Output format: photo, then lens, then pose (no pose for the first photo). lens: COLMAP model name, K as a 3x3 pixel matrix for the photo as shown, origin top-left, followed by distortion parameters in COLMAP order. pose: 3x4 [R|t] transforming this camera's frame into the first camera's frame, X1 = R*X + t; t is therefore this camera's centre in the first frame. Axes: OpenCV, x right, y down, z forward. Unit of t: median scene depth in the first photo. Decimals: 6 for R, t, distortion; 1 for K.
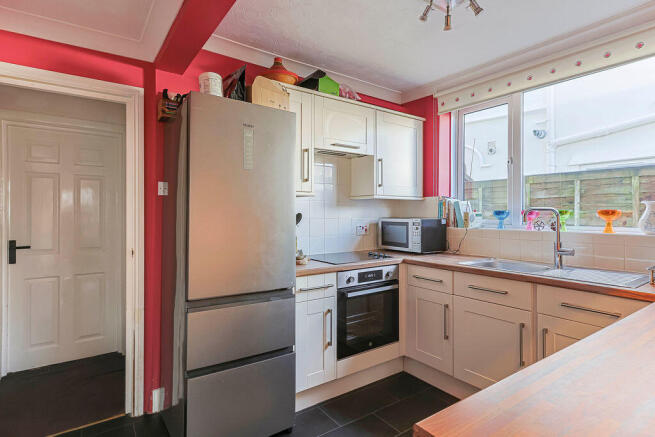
lens RADIAL K [[339.7, 0, 327.8], [0, 339.7, 211.4], [0, 0, 1]] dist [-0.002499, 0.003333]
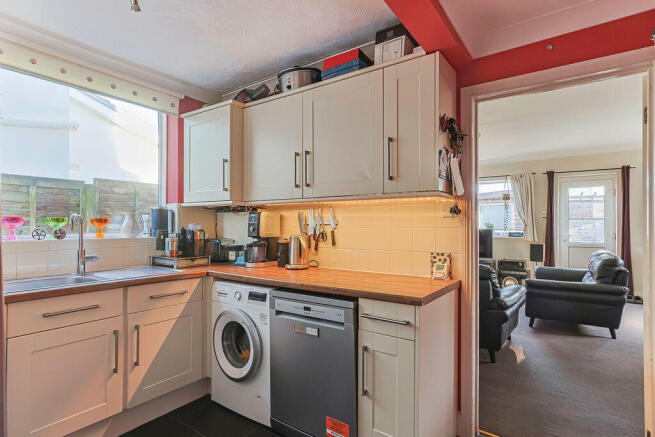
lens RADIAL K [[339.7, 0, 324.8], [0, 339.7, 225.0], [0, 0, 1]] dist [-0.002499, 0.003333]
pose [[-0.333847, -0.003631, 0.942620, -0.489144], [-0.008629, 0.999962, 0.000795, 0.010648], [-0.942588, -0.007869, -0.333865, 0.638701]]
